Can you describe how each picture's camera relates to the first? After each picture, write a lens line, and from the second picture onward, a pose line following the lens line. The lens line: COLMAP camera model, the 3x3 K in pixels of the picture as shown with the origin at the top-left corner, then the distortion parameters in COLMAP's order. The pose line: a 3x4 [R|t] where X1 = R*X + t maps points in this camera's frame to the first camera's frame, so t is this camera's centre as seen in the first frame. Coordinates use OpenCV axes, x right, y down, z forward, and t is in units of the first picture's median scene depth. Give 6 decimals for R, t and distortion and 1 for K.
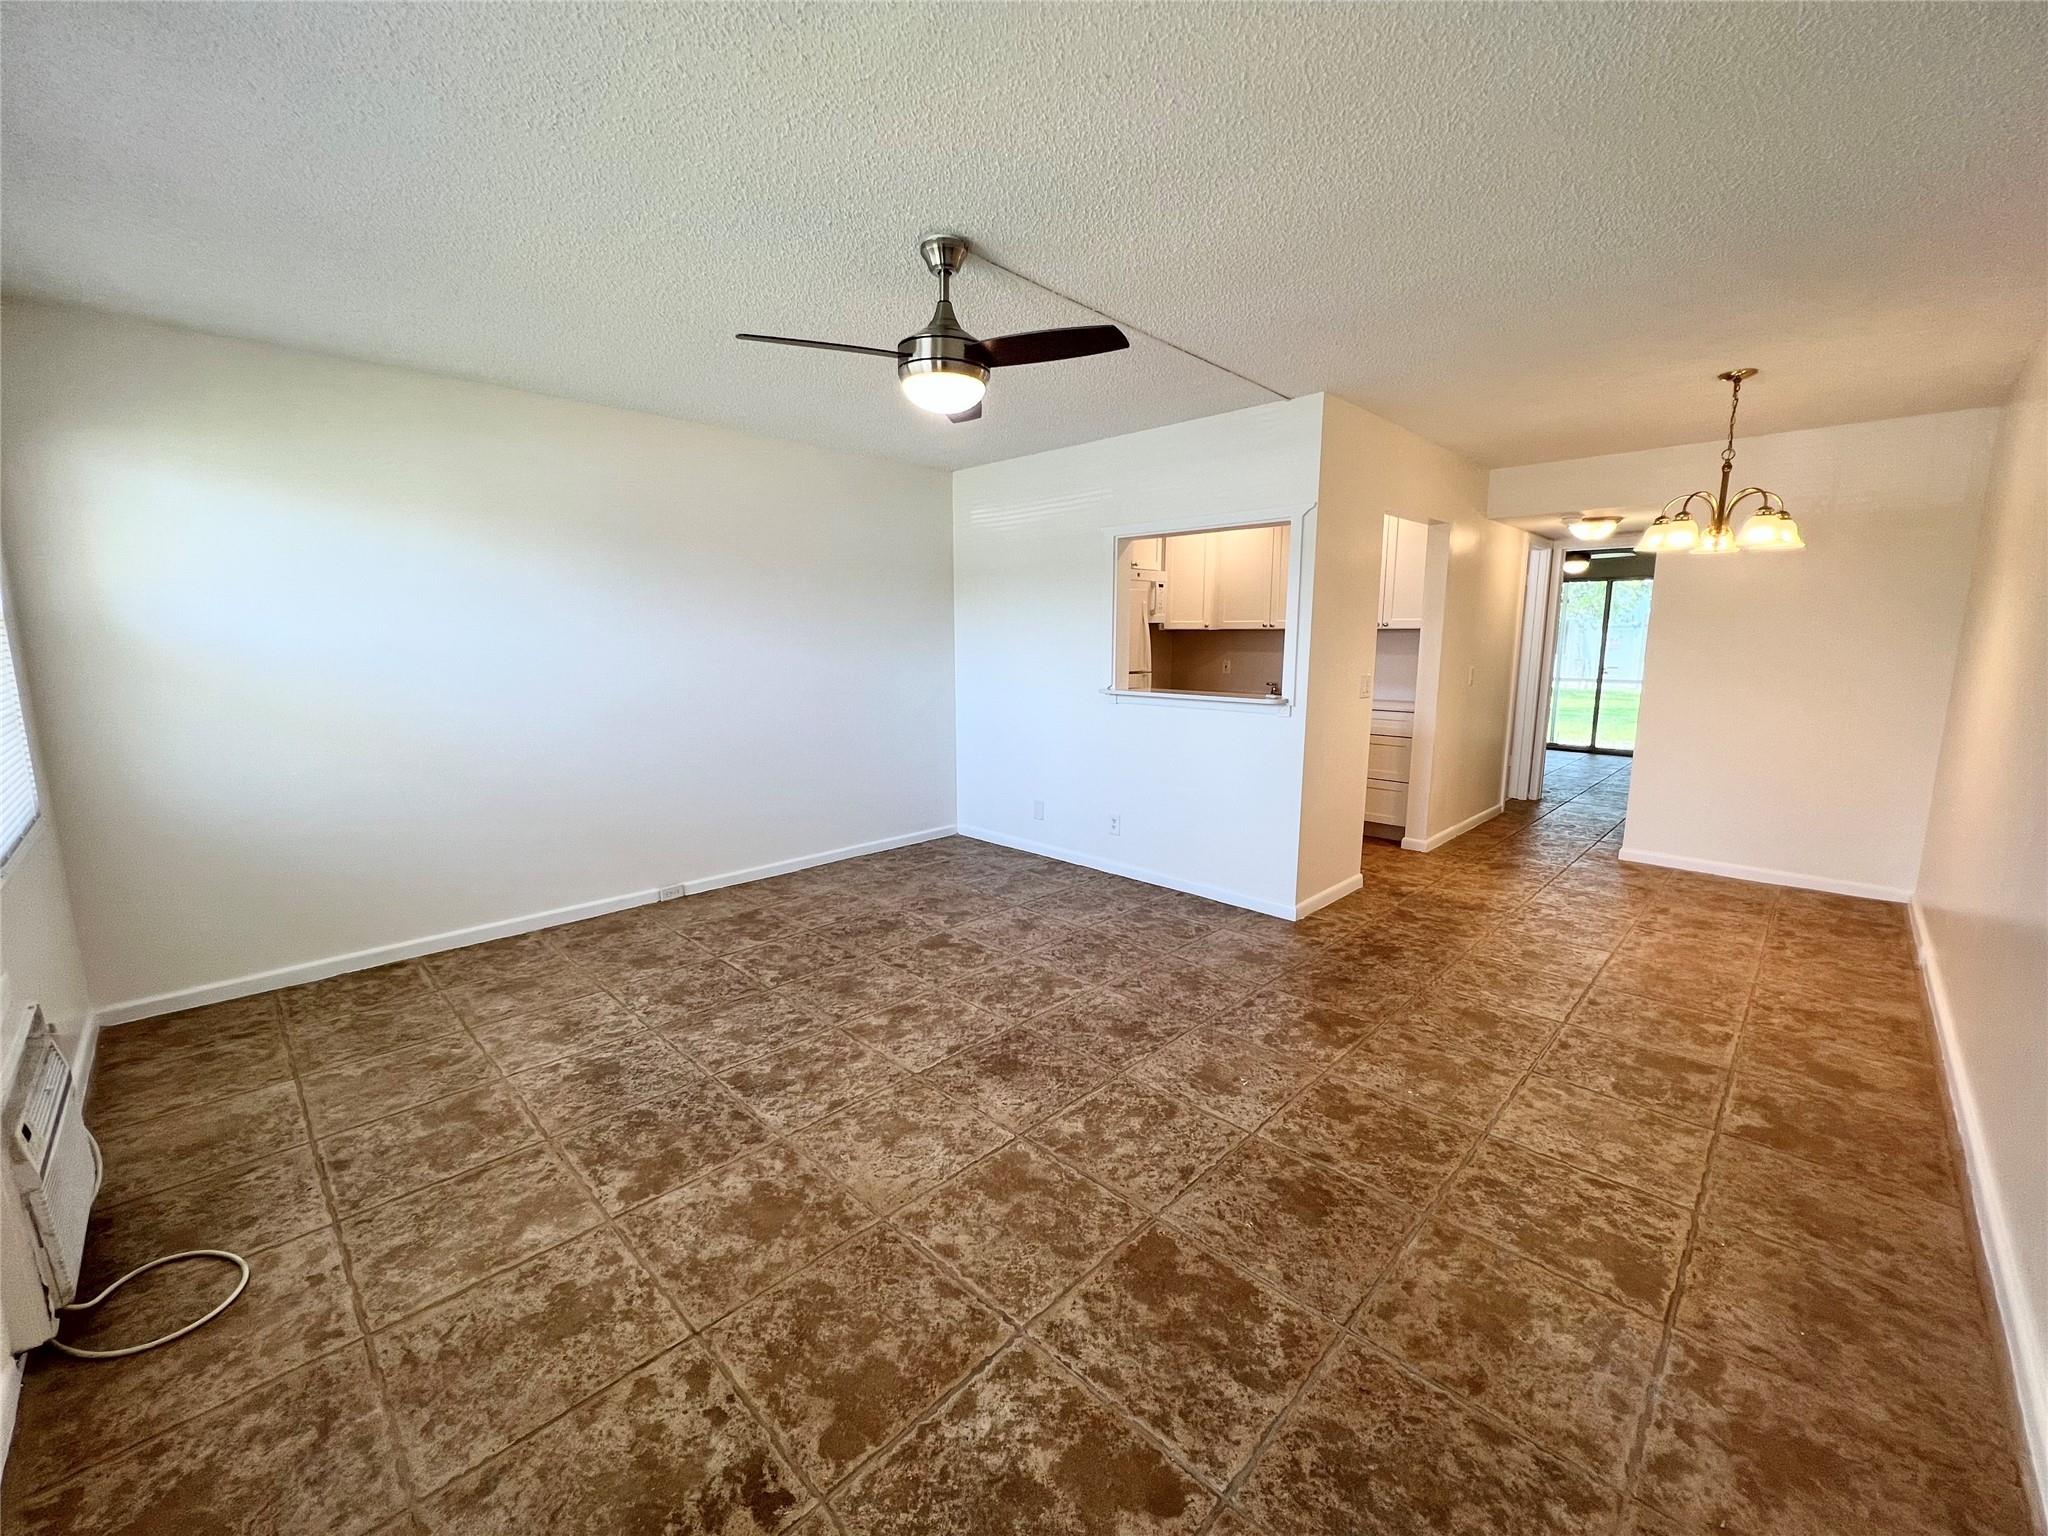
lens RADIAL K [[822.1, 0, 1019.3], [0, 822.1, 766.0], [0, 0, 1]] dist [-0.001664, -0.000532]
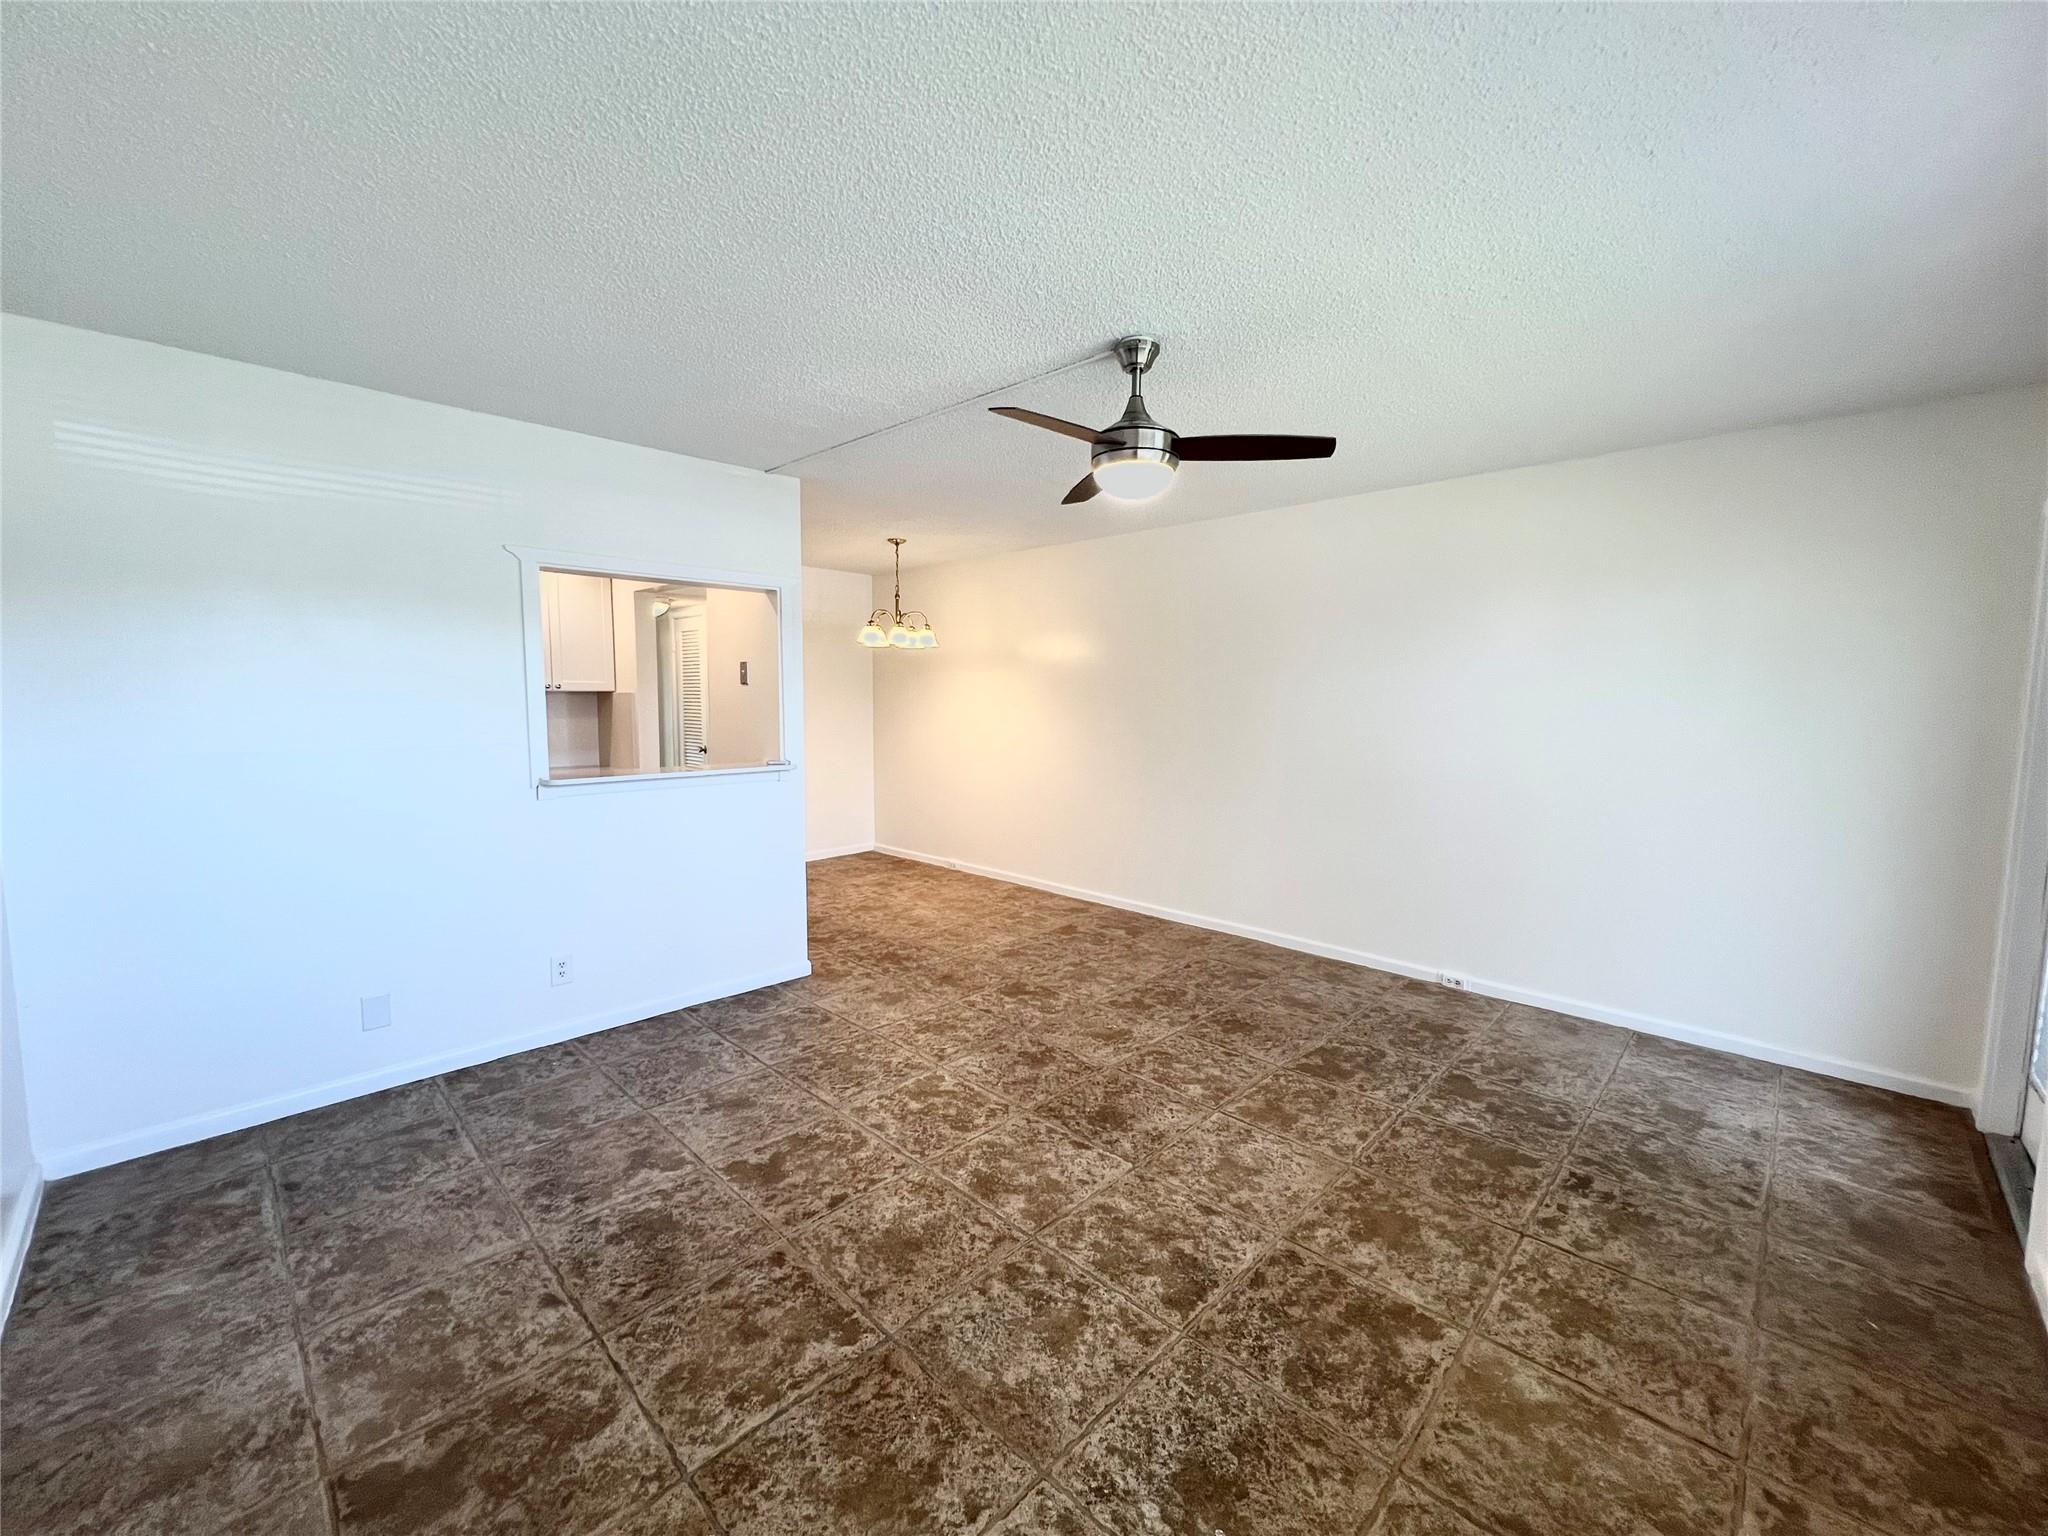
lens RADIAL K [[822.1, 0, 1017.9], [0, 822.1, 767.1], [0, 0, 1]] dist [-0.001664, -0.000532]
pose [[-0.007924, -0.090114, 0.995900, -0.987927], [0.152581, 0.984160, 0.090266, -0.178739], [-0.988259, 0.152670, 0.005951, 1.013293]]
